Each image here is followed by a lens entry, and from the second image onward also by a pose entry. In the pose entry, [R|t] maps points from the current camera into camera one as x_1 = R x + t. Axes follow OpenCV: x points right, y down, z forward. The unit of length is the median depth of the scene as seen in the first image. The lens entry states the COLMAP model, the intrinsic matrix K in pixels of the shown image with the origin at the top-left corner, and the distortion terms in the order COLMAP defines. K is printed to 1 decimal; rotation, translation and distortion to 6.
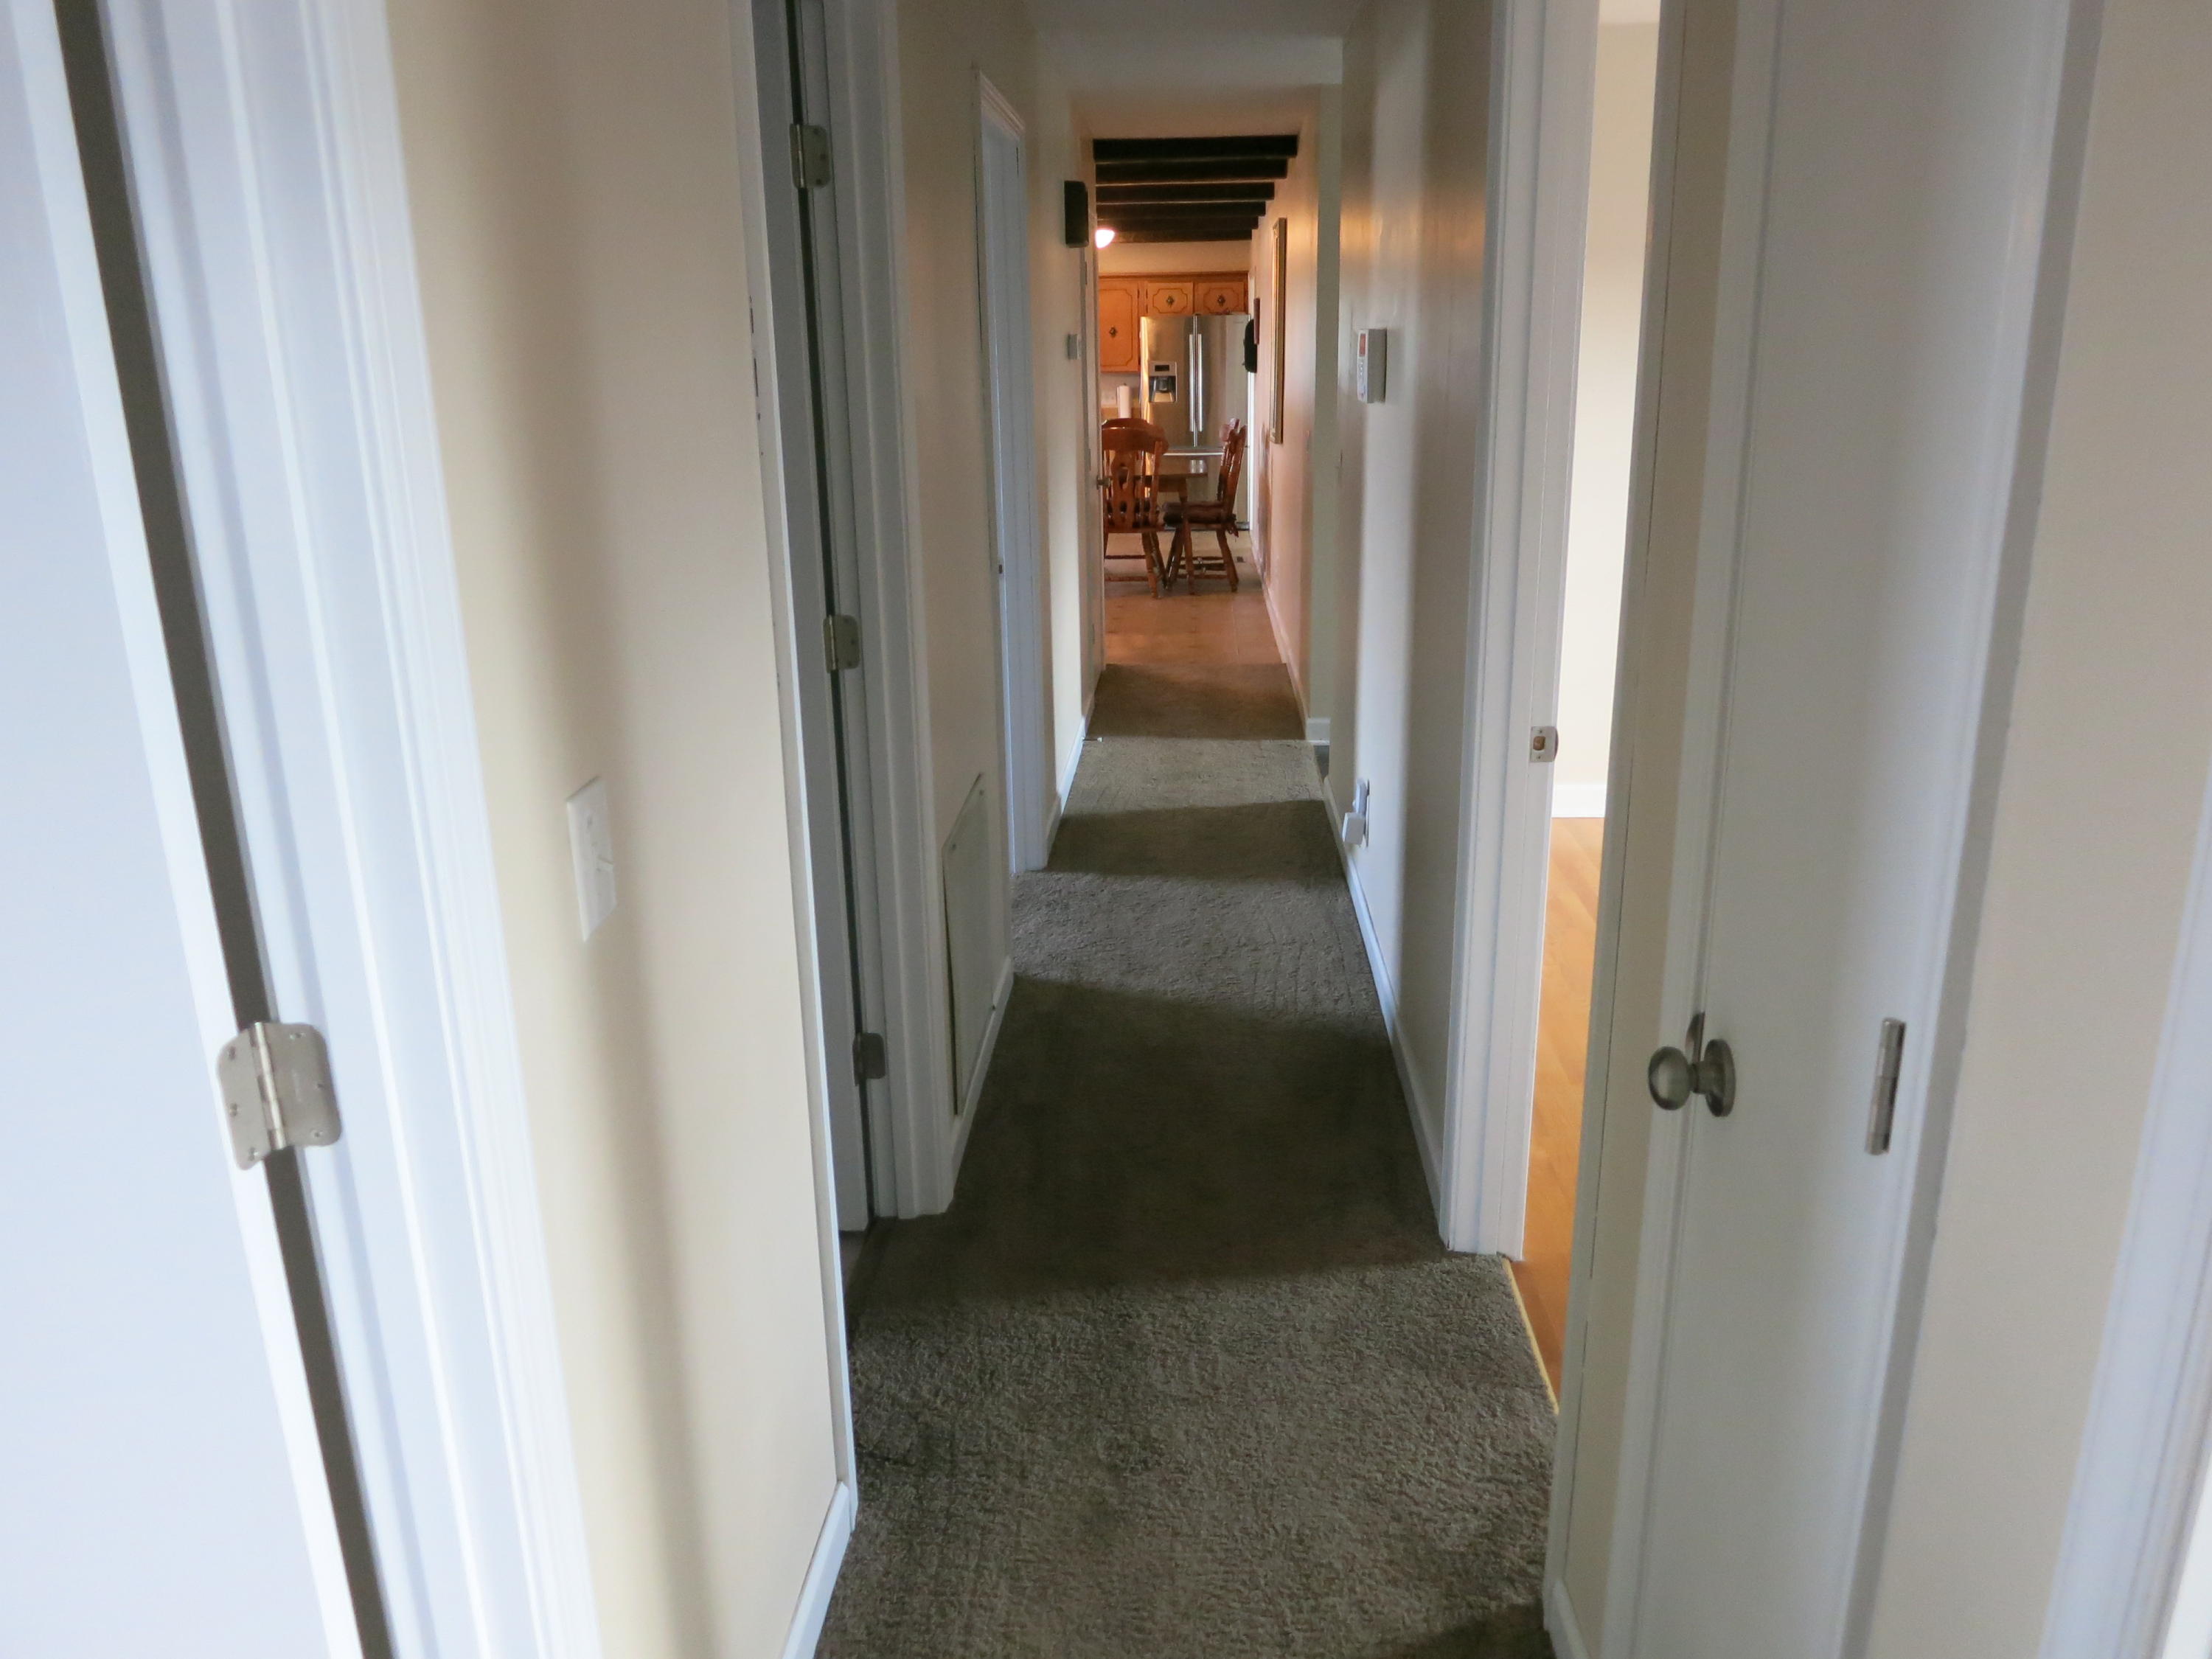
lens RADIAL K [[1639.4, 0, 1098.3], [0, 1639.4, 827.4], [0, 0, 1]] dist [-0.019360, -0.001309]
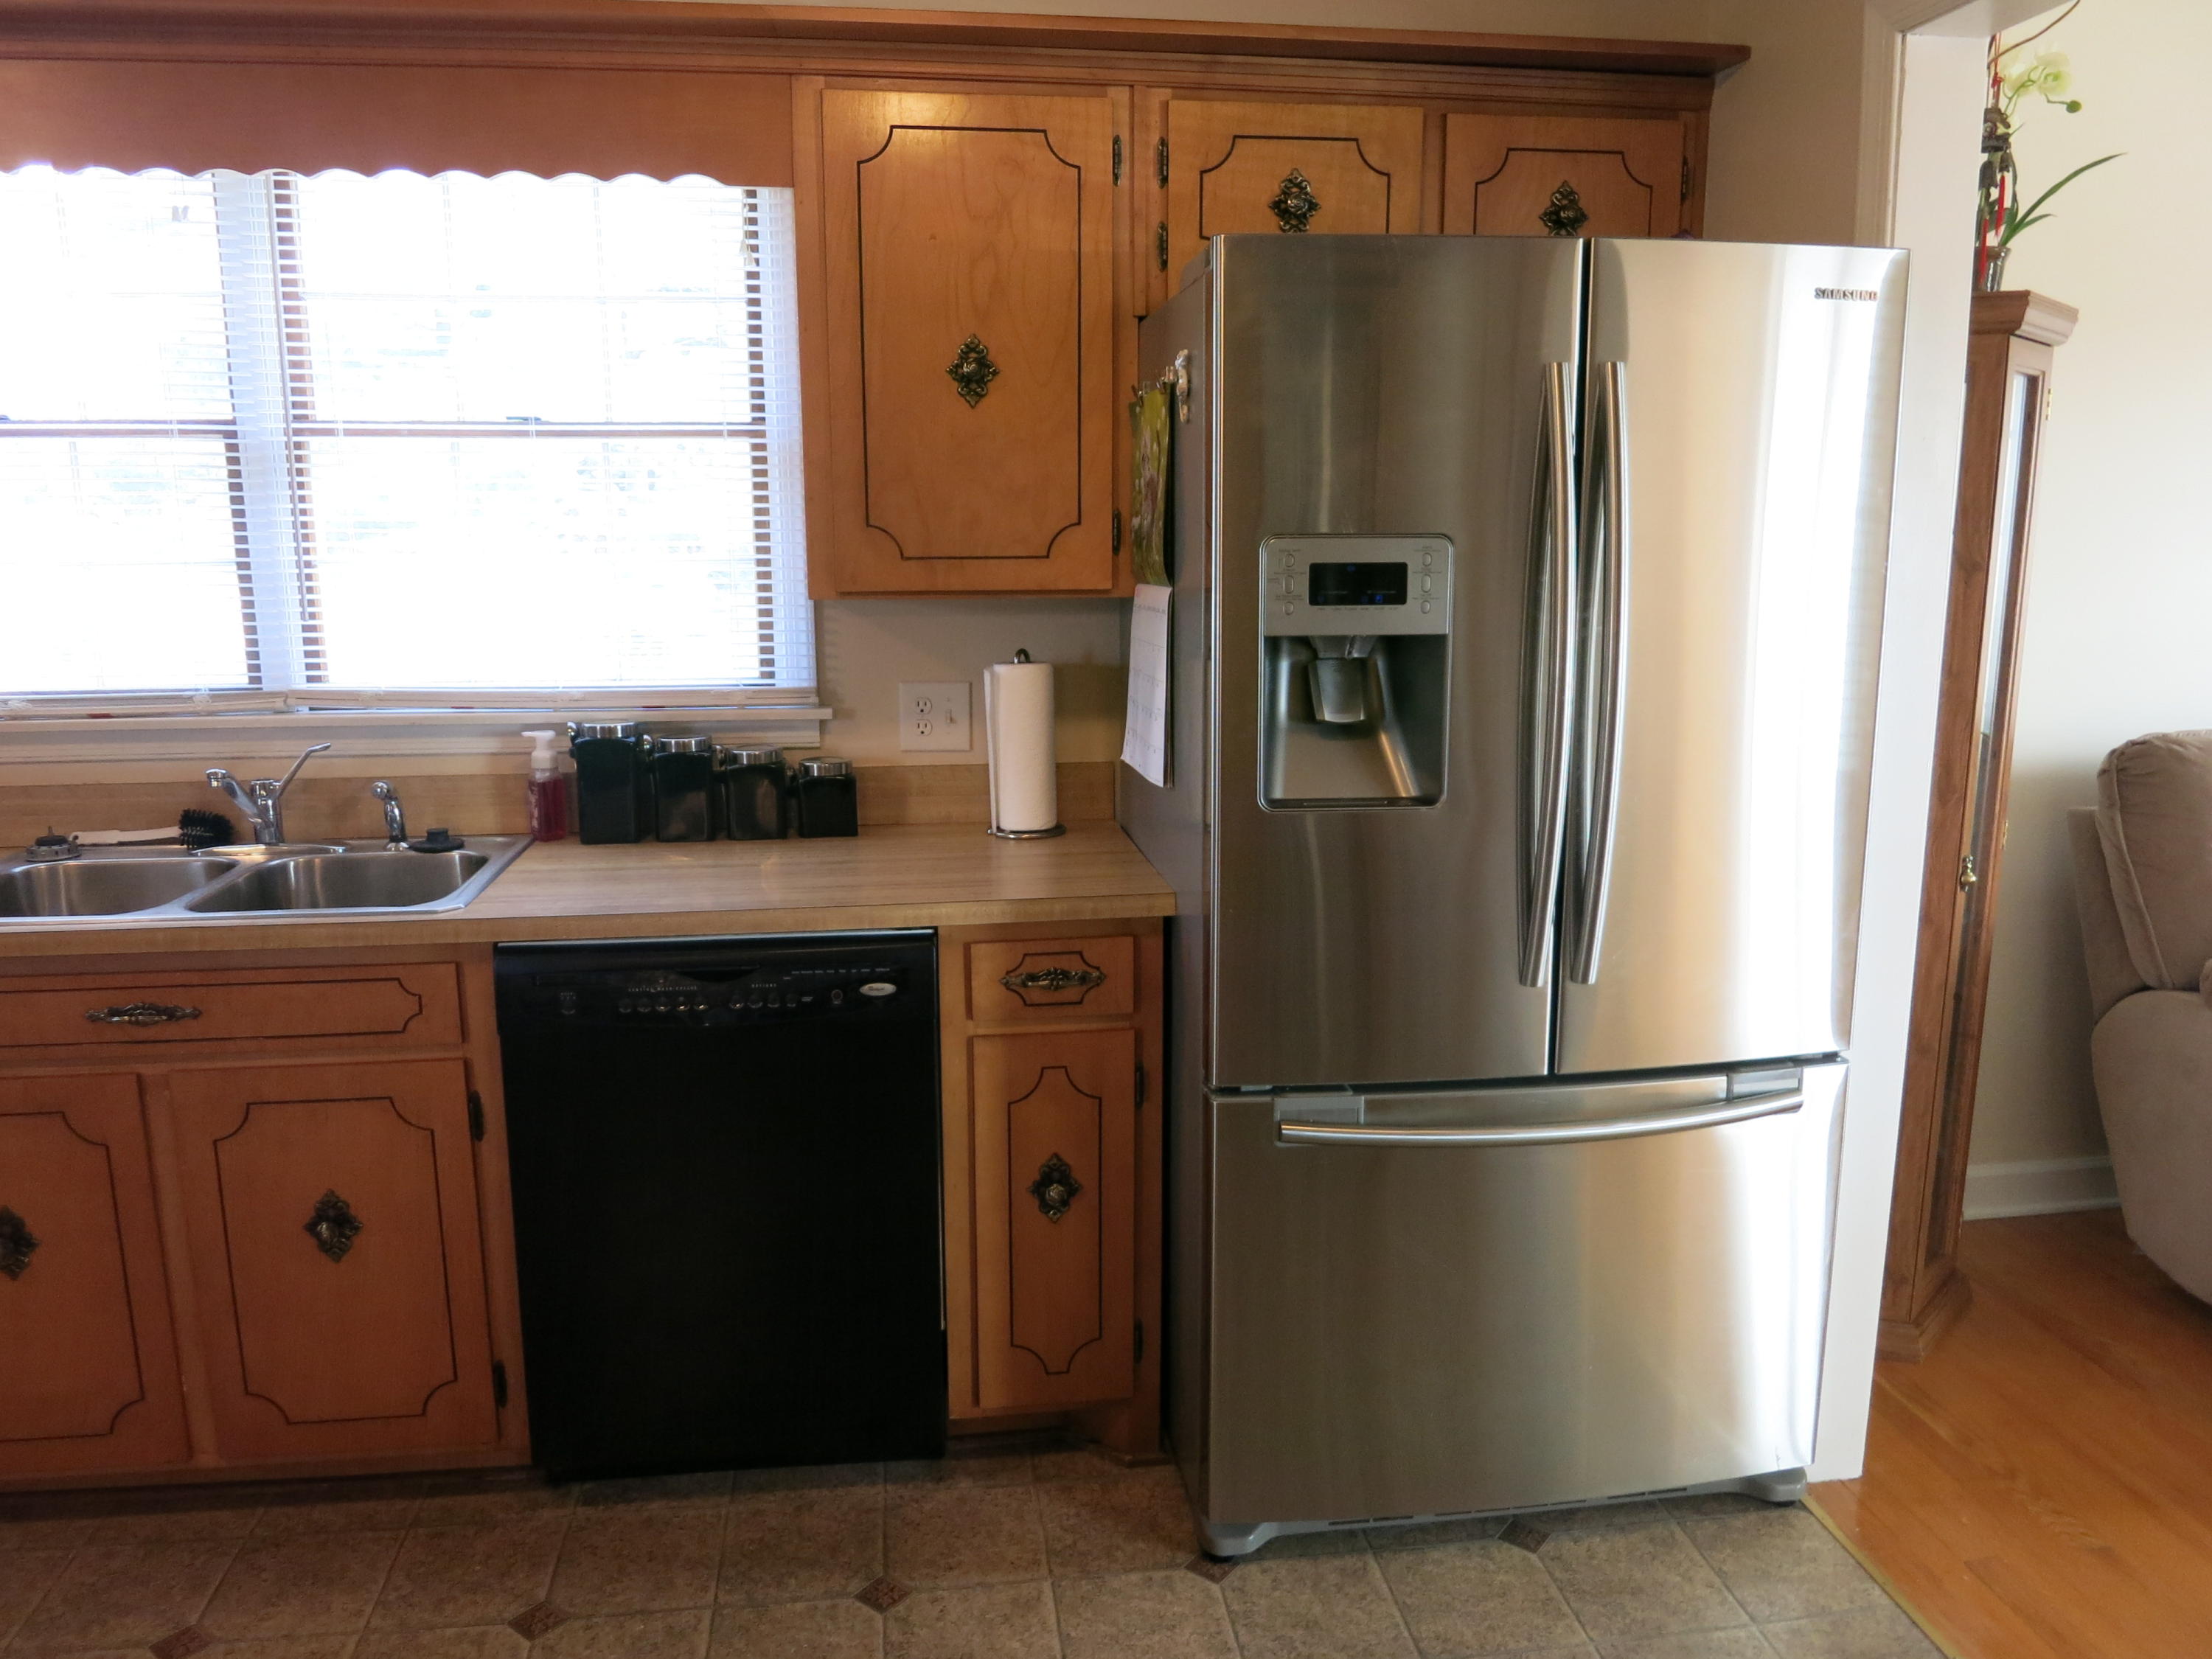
lens RADIAL K [[1639.4, 0, 1098.3], [0, 1639.4, 827.4], [0, 0, 1]] dist [-0.019360, -0.001309]
pose [[0.983118, -0.018080, 0.182076, -0.010482], [0.037007, 0.994188, -0.101098, -0.237791], [-0.179190, 0.106129, 0.978073, 0.837609]]
